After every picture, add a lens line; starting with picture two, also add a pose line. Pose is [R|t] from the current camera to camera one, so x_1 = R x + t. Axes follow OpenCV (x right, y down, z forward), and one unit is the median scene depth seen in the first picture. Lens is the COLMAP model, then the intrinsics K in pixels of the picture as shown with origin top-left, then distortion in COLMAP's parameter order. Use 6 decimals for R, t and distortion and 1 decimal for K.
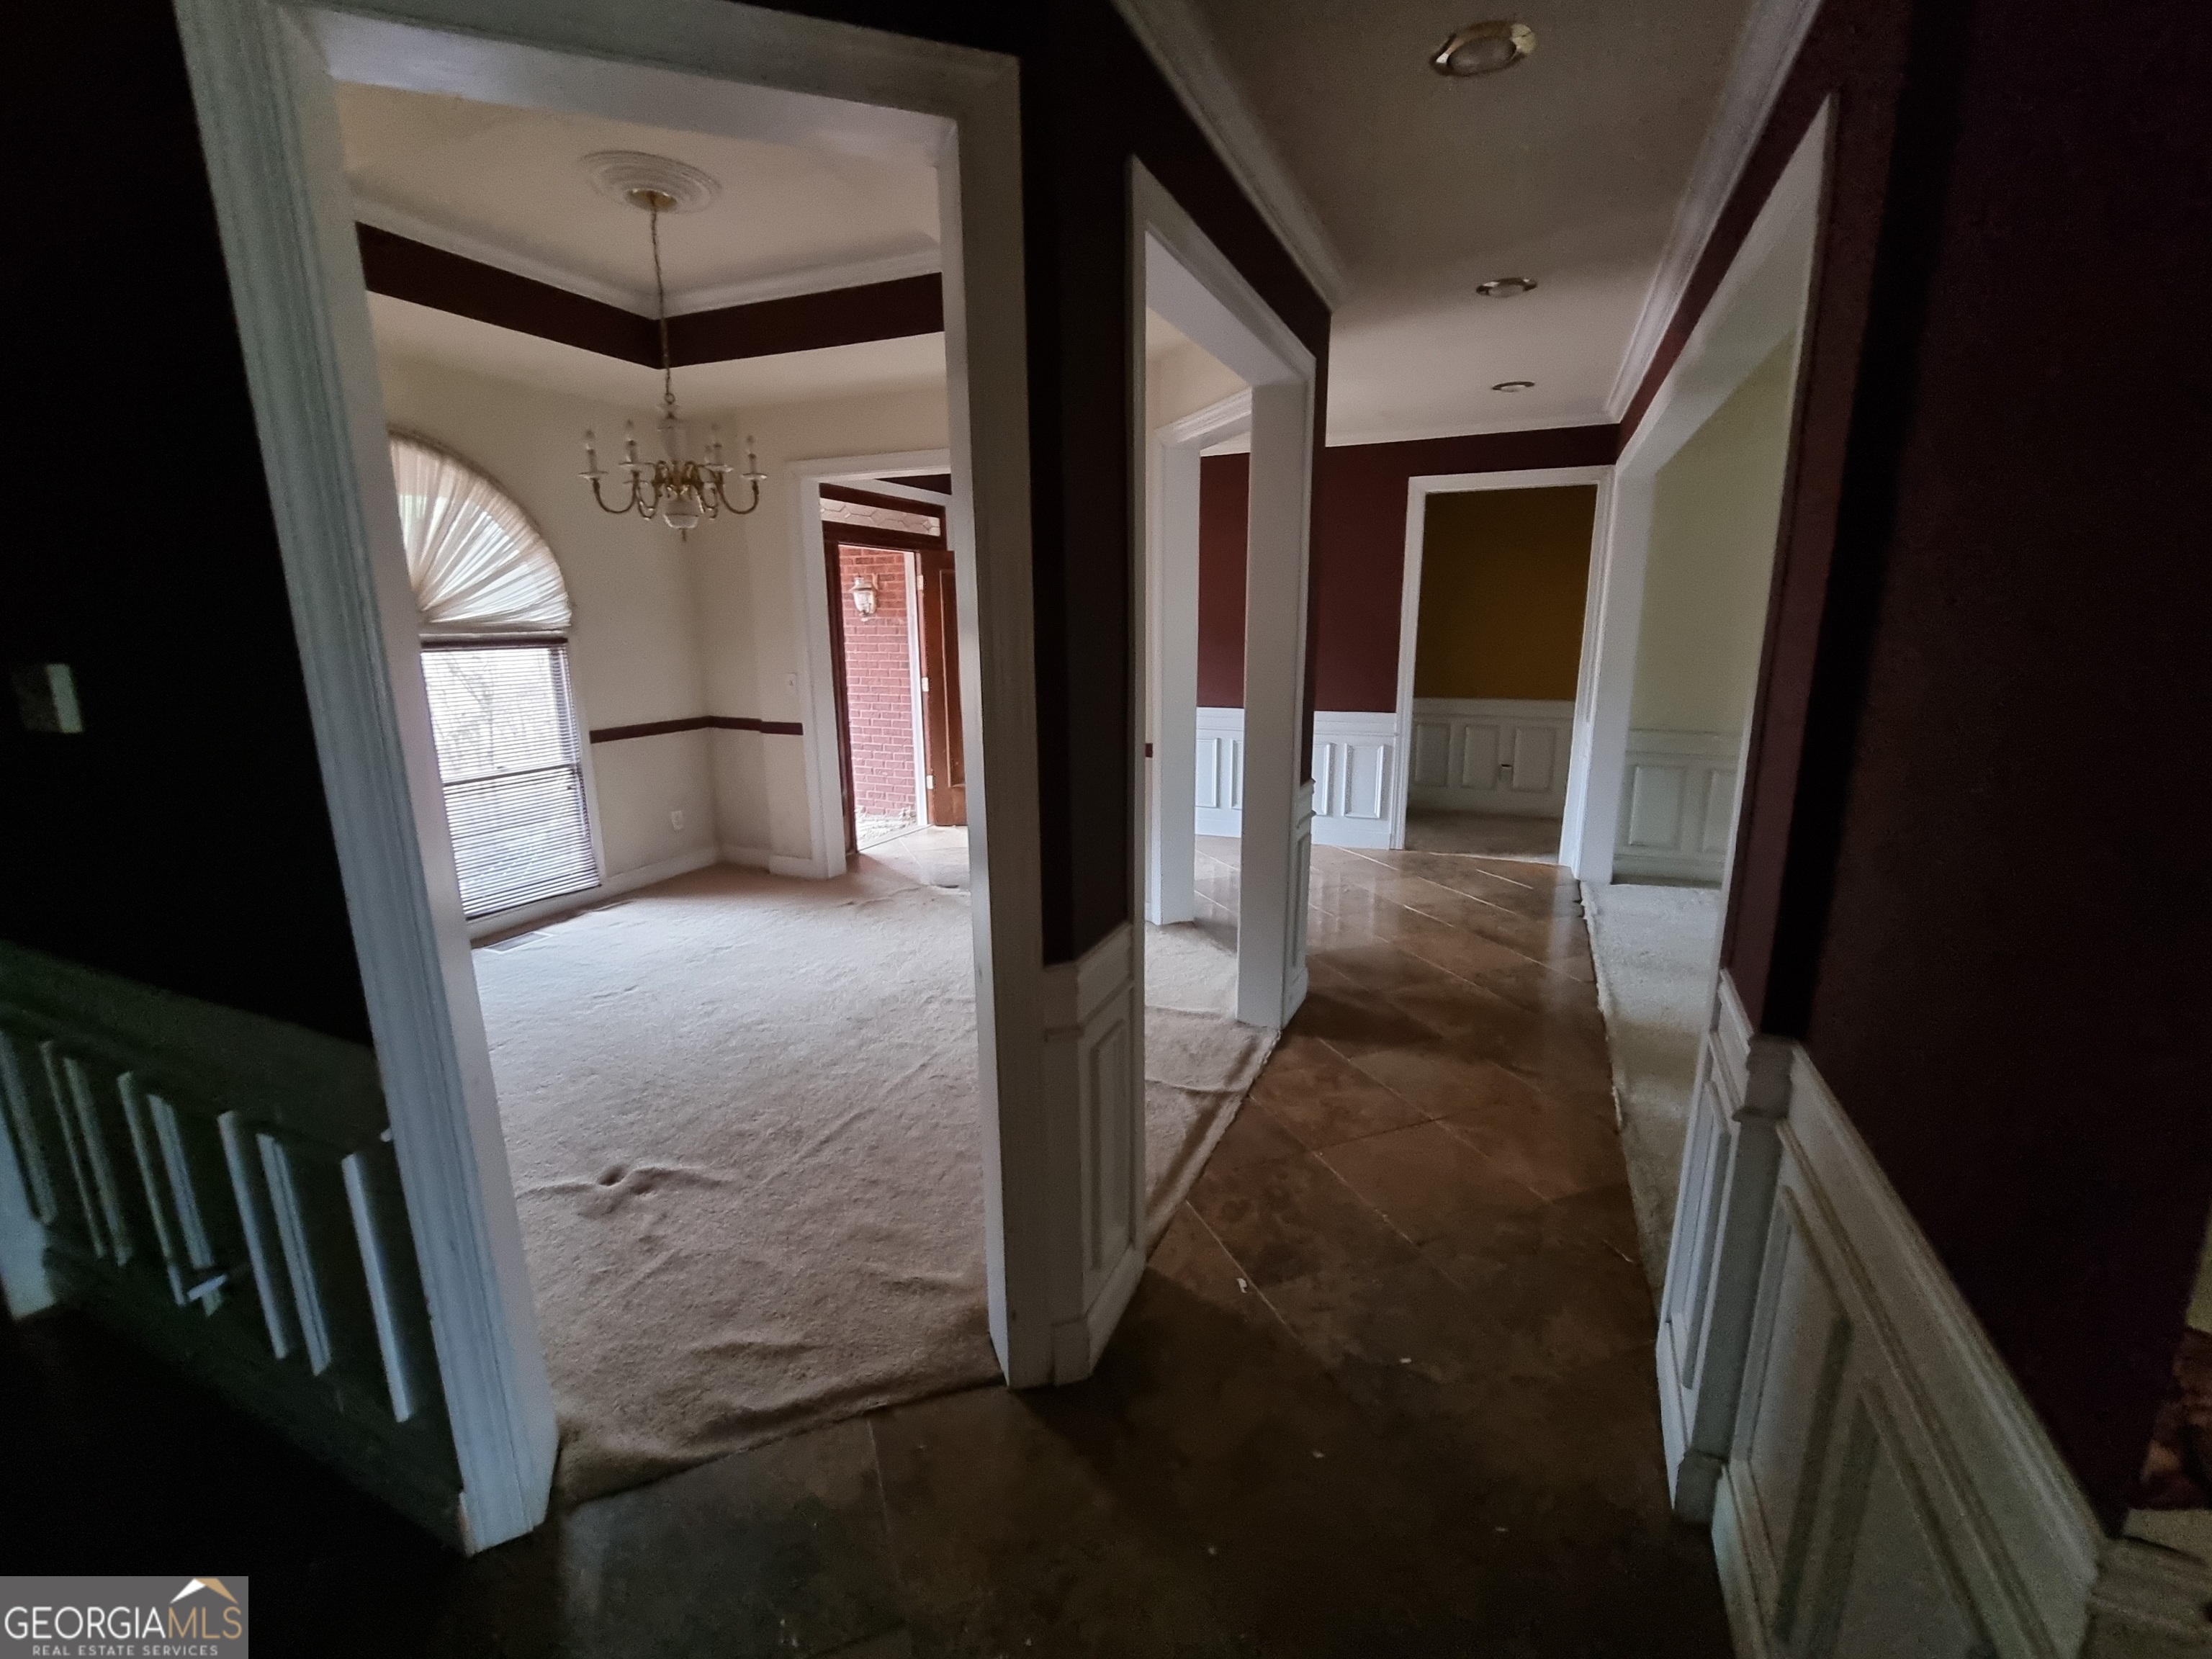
lens RADIAL K [[947.3, 0, 1106.0], [0, 947.3, 829.5], [0, 0, 1]] dist [-0.000700, 0.000079]
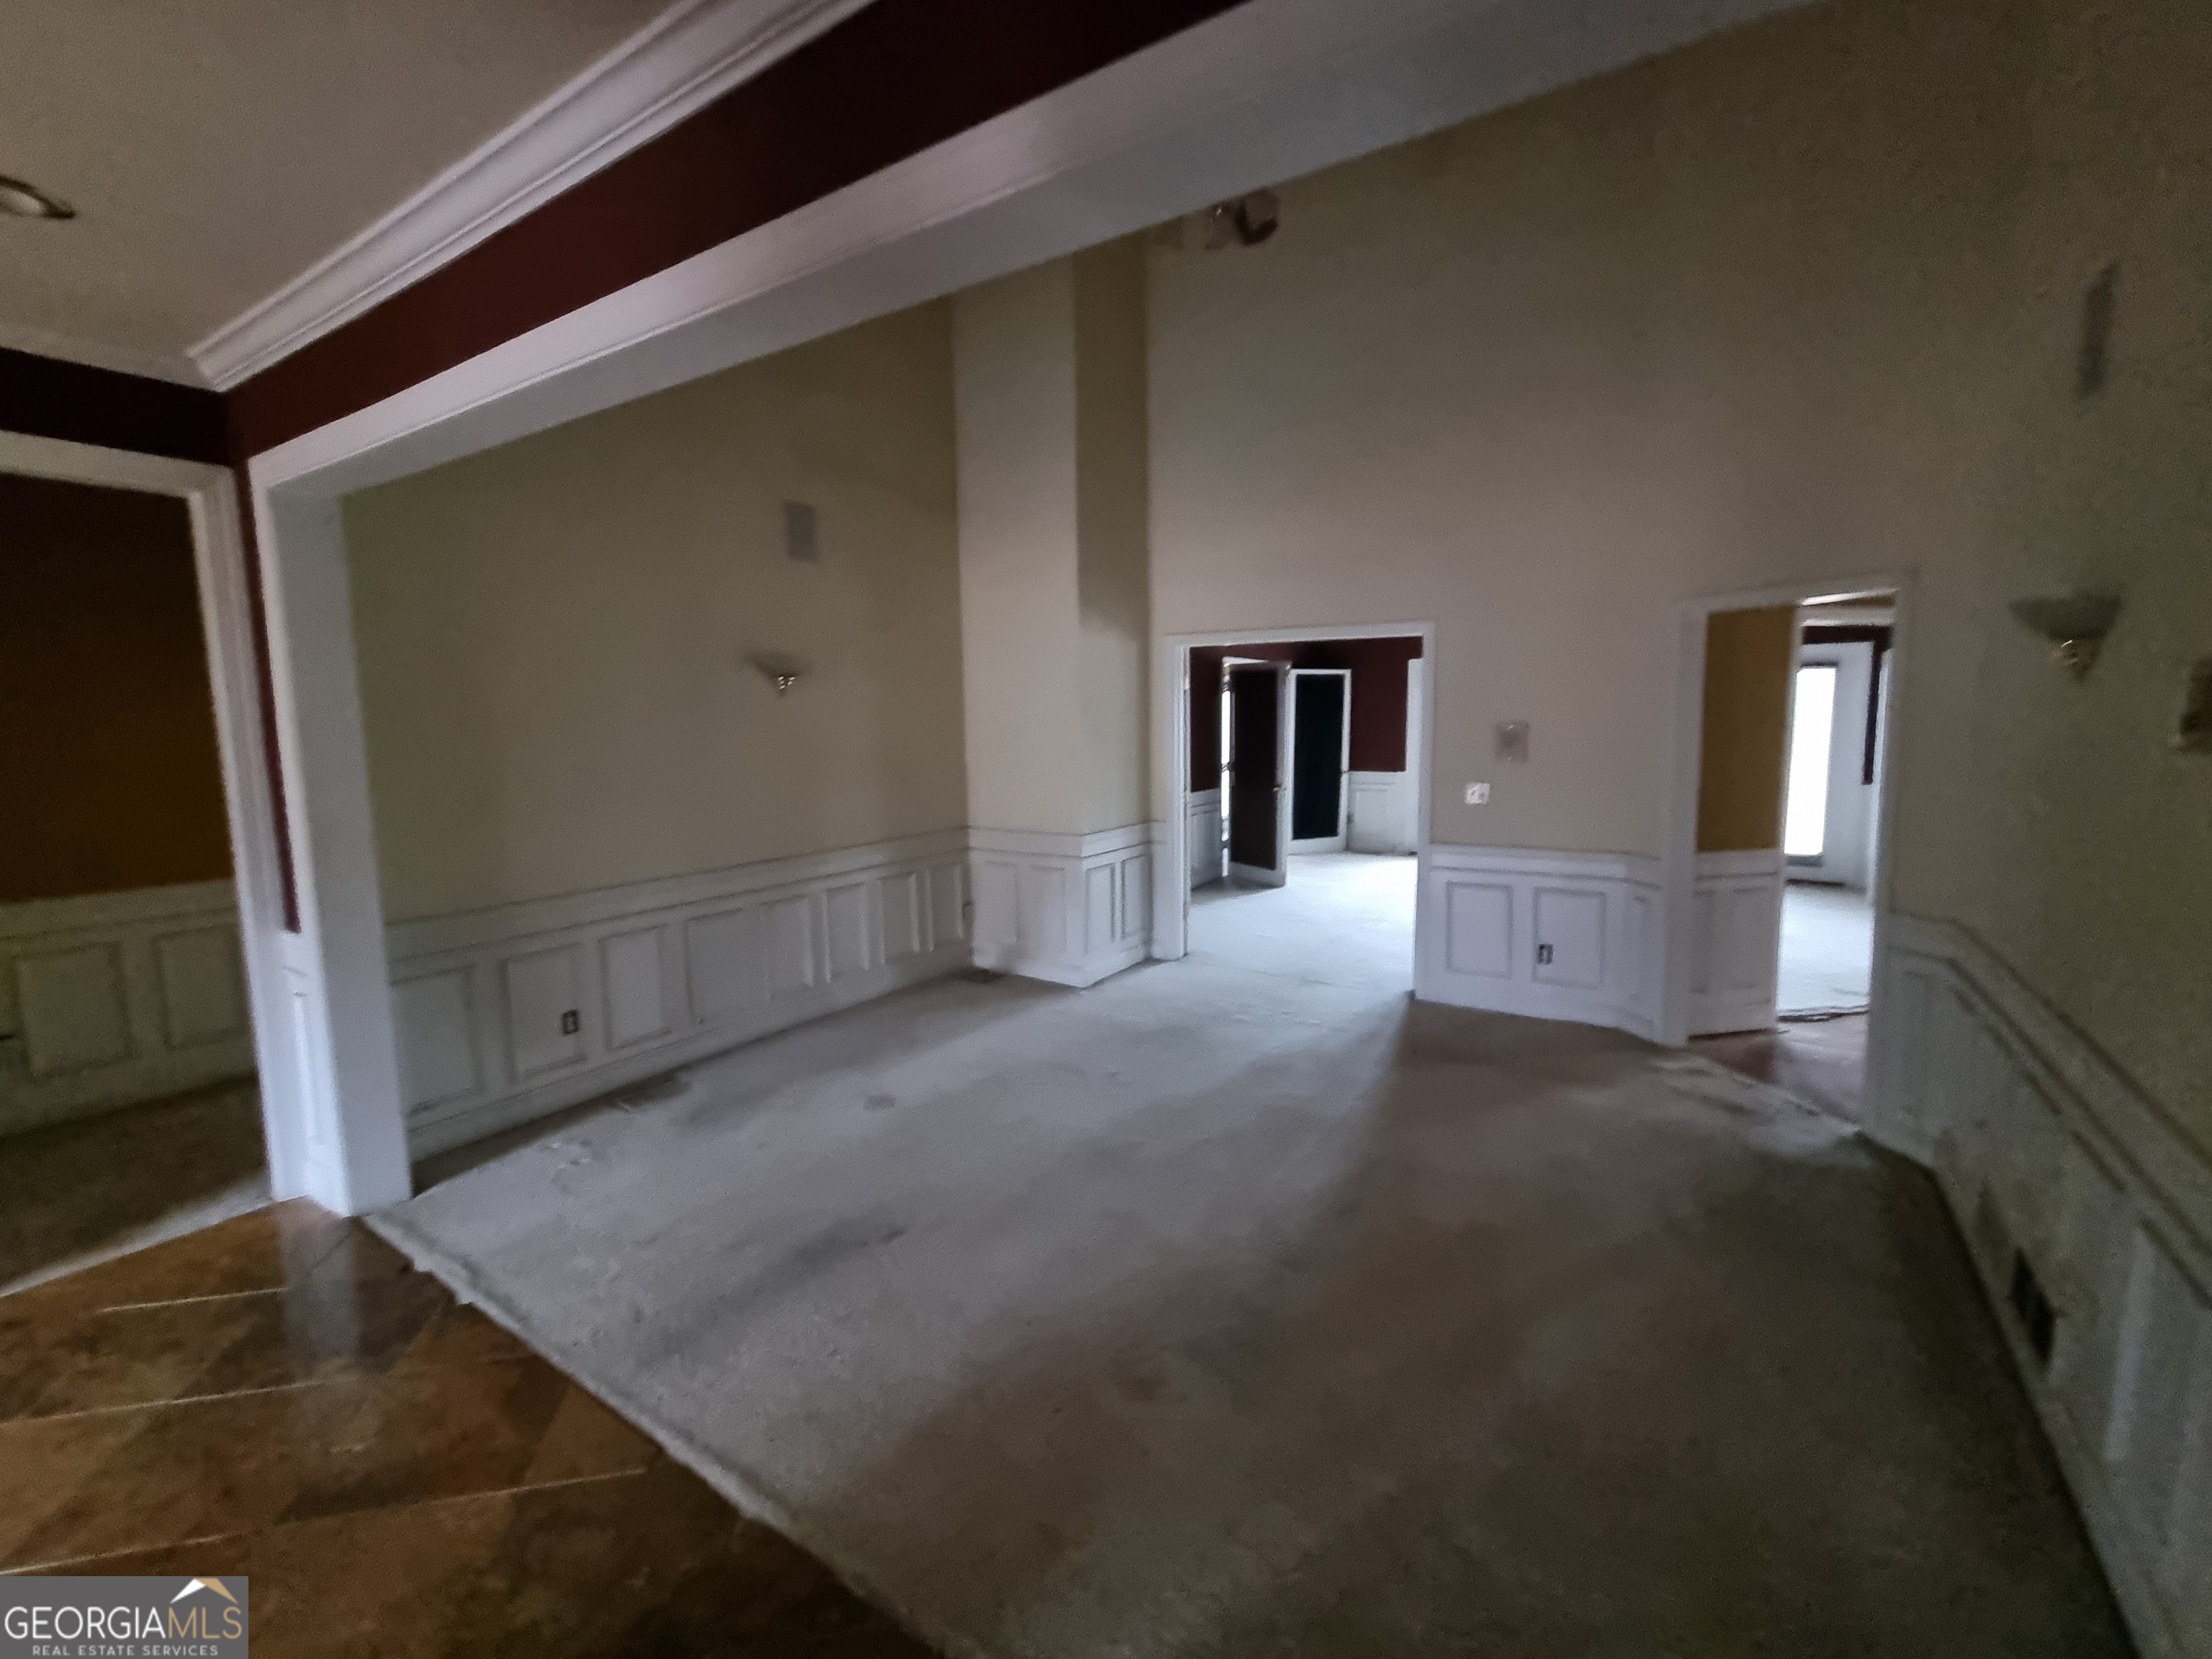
lens RADIAL K [[903.9, 0, 1093.9], [0, 903.9, 820.5], [0, 0, 1]] dist [0.000208, 0.000470]
pose [[0.160278, -0.092835, 0.982697, 0.077466], [0.215660, 0.974808, 0.056915, -0.108655], [-0.963225, 0.202806, 0.176261, 0.456035]]
